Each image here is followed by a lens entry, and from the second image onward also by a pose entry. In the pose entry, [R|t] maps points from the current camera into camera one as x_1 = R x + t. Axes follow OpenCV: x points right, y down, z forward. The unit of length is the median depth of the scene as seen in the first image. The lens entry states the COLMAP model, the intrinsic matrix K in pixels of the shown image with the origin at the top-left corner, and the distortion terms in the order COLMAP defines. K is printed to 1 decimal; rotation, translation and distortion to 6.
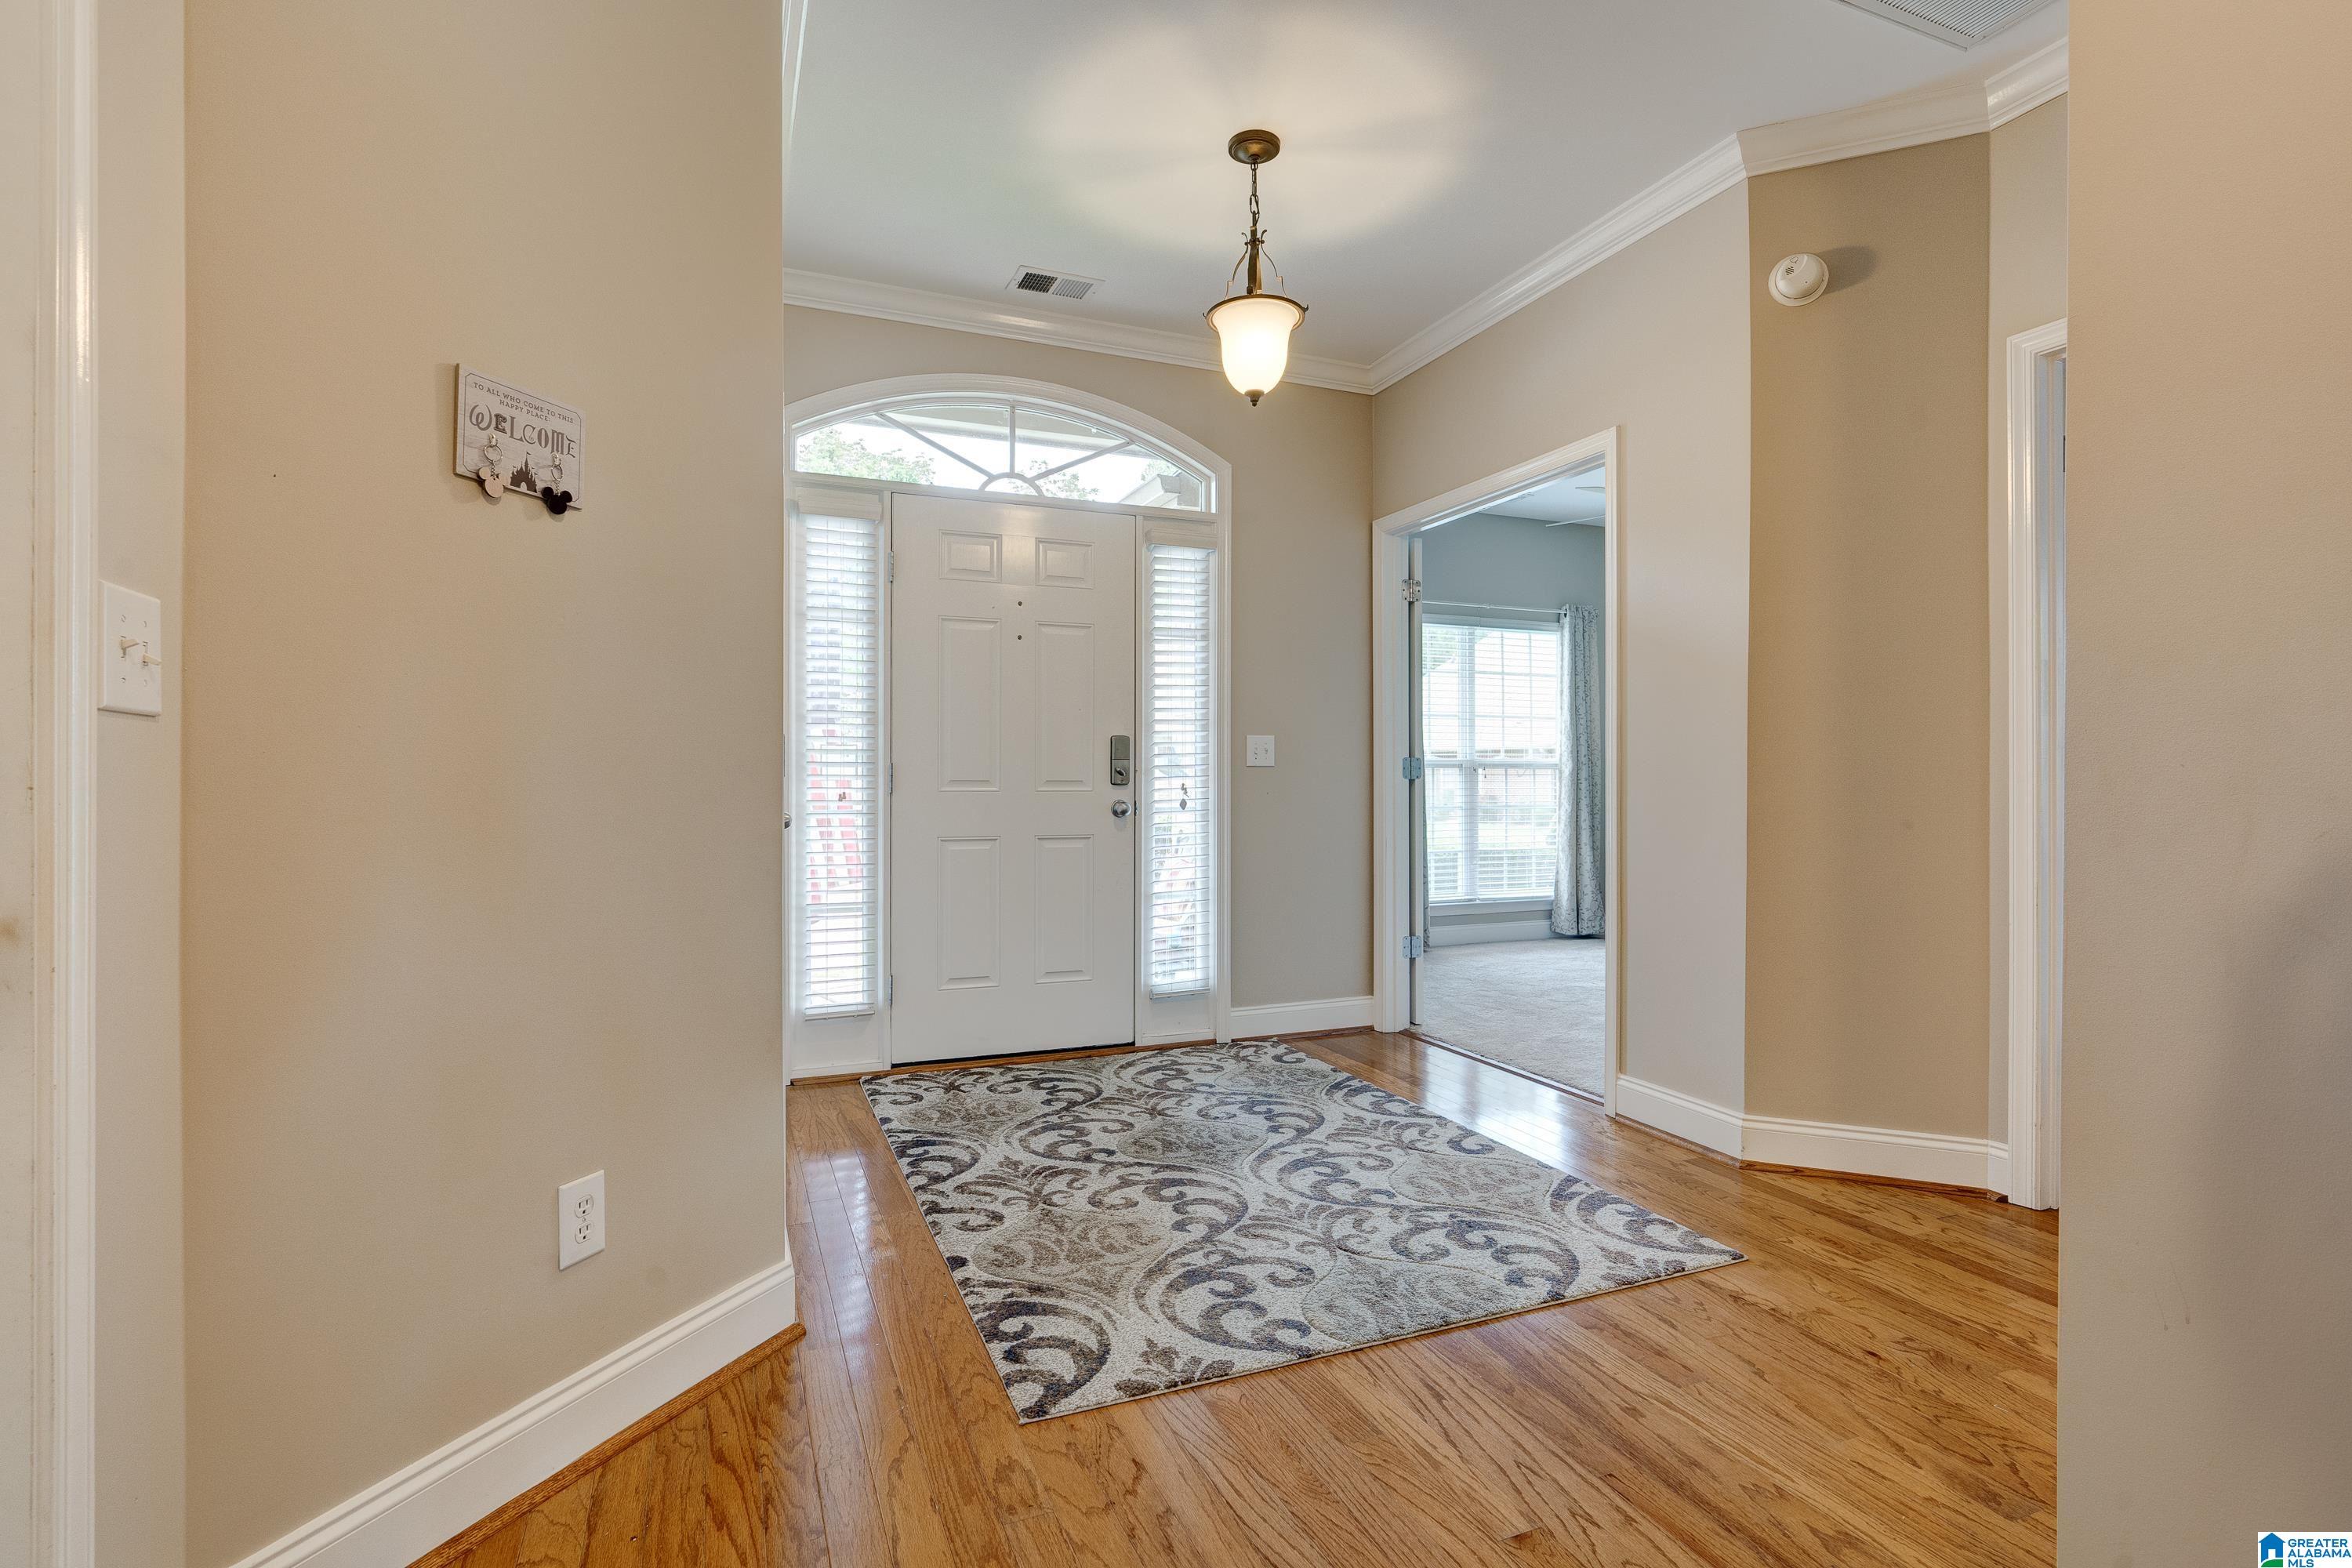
lens RADIAL K [[1129.3, 0, 1176.0], [0, 1129.3, 784.0], [0, 0, 1]] dist [-0.002005, -0.000184]
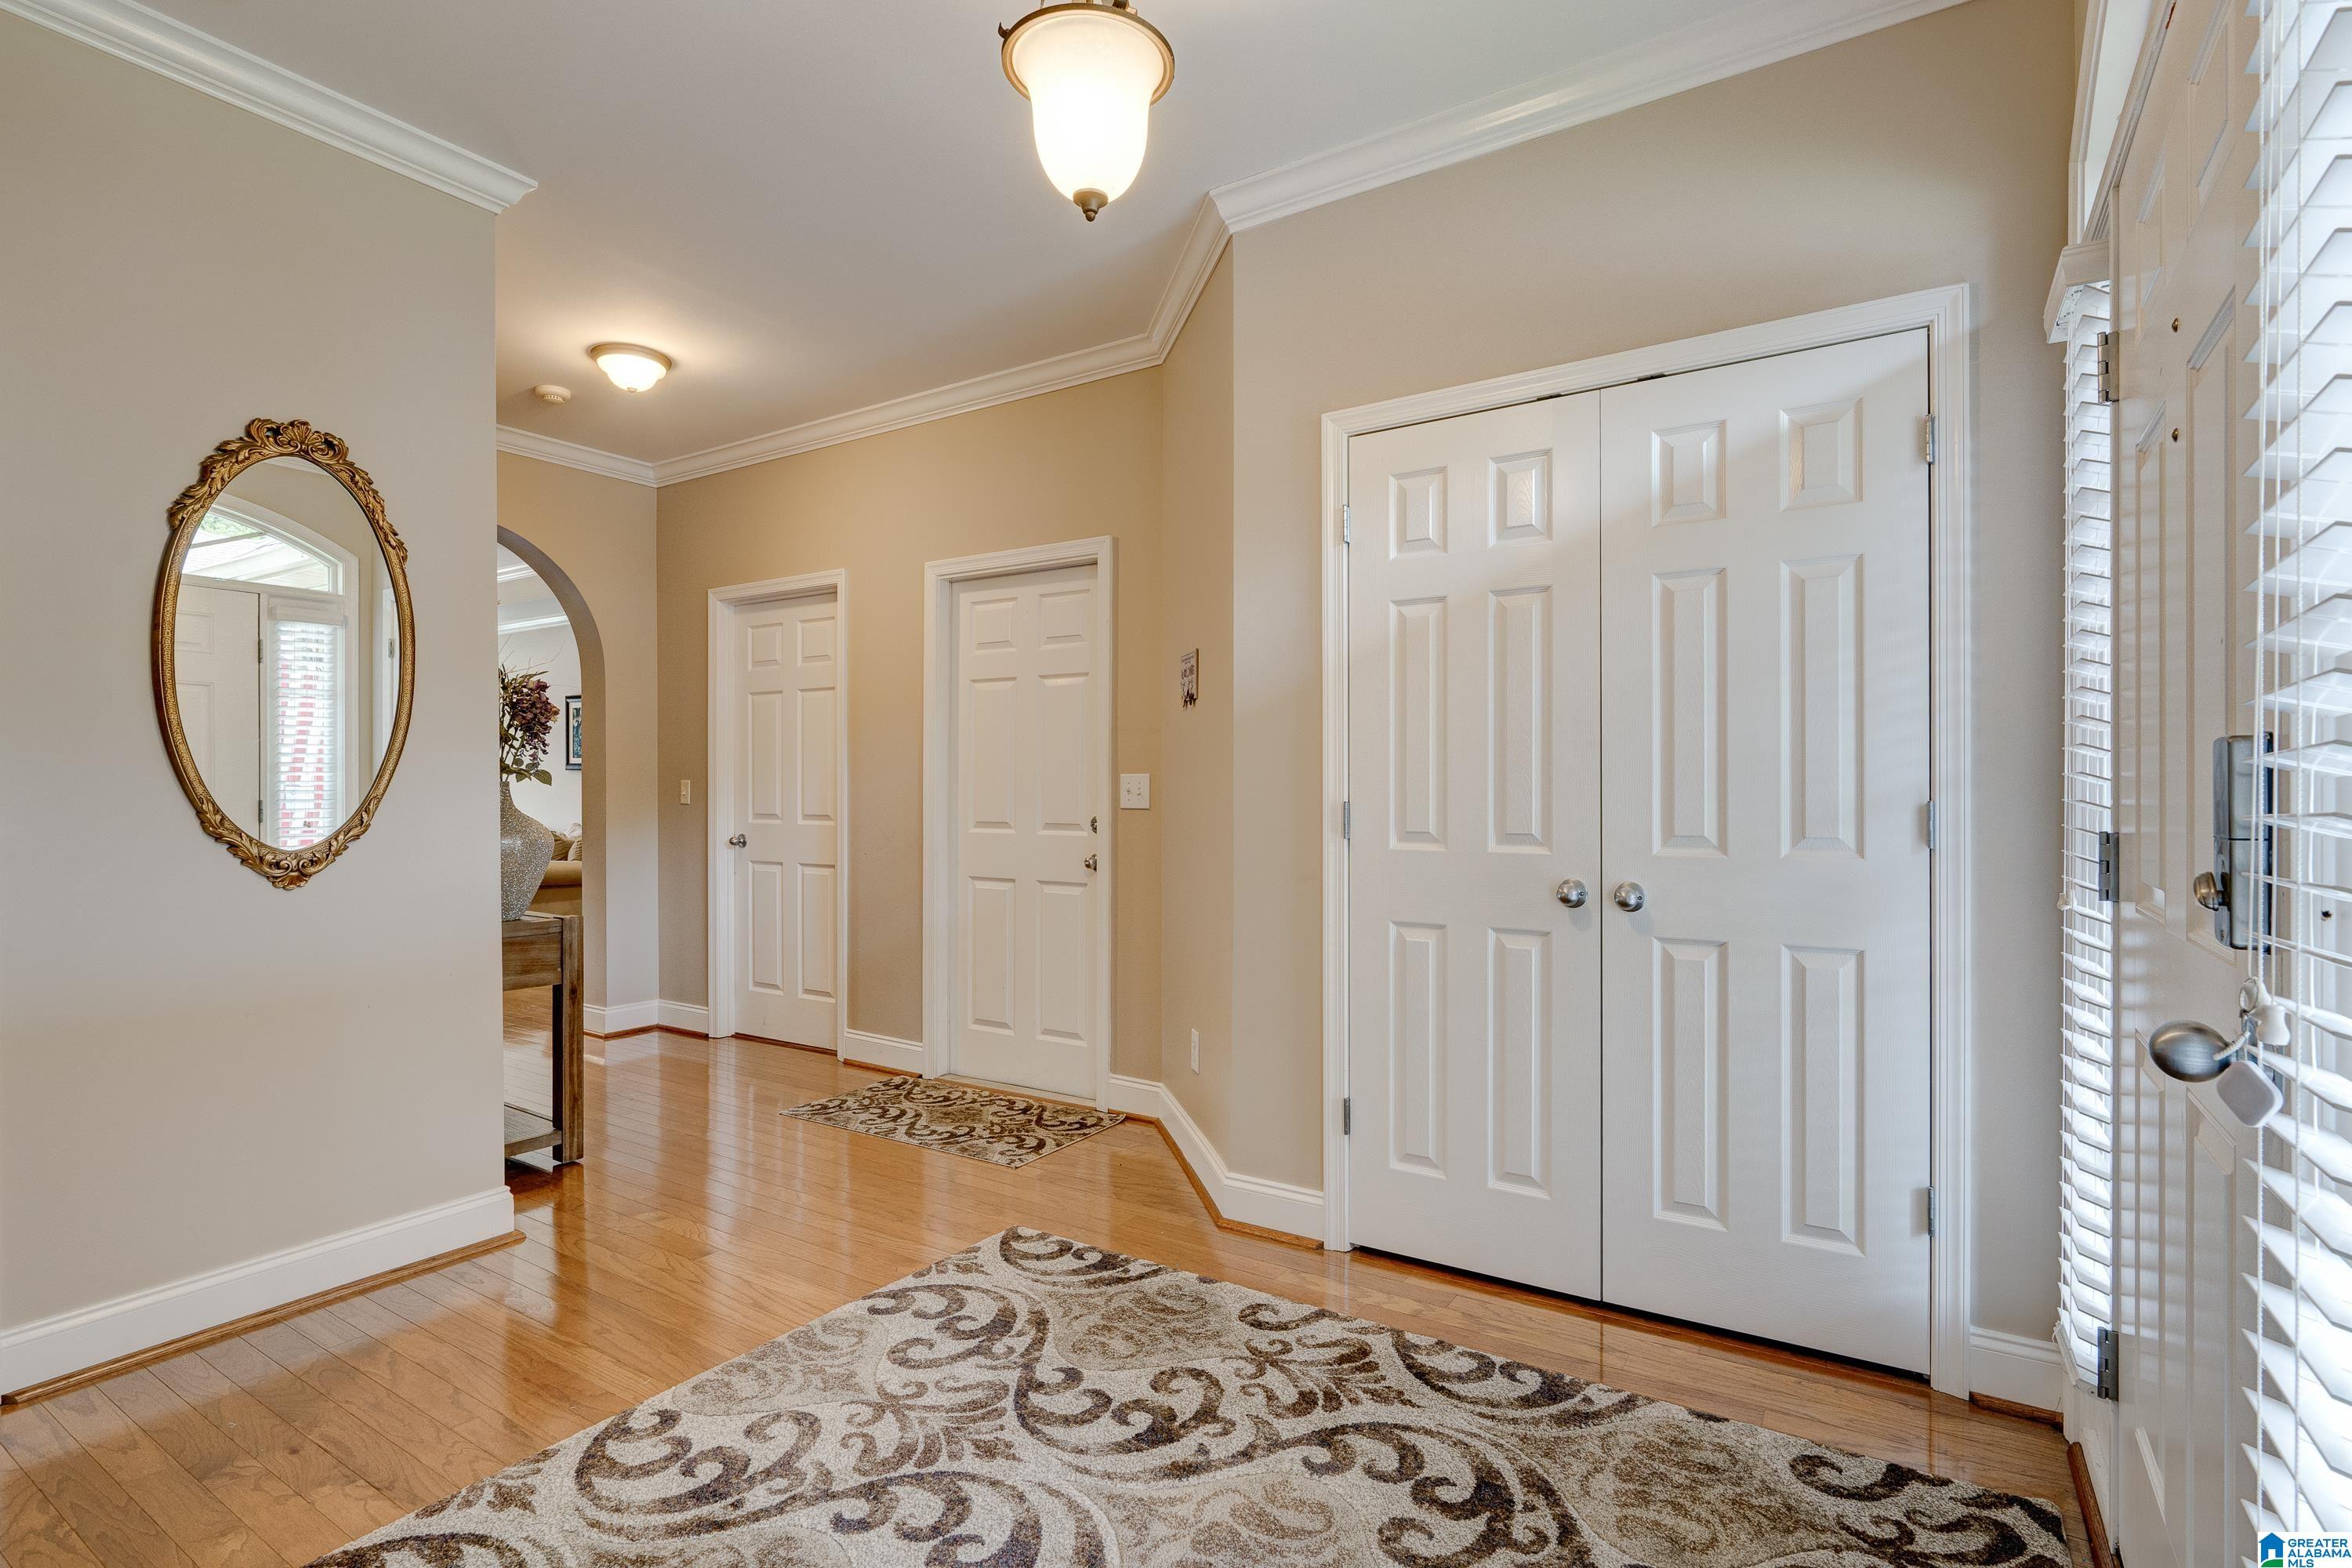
lens RADIAL K [[1129.3, 0, 1176.0], [0, 1129.3, 784.0], [0, 0, 1]] dist [-0.002005, -0.000184]
pose [[-0.829371, 0.001613, -0.558696, 0.399402], [0.006534, 0.999955, -0.006812, -0.049308], [0.558660, -0.009300, -0.829345, 1.687249]]
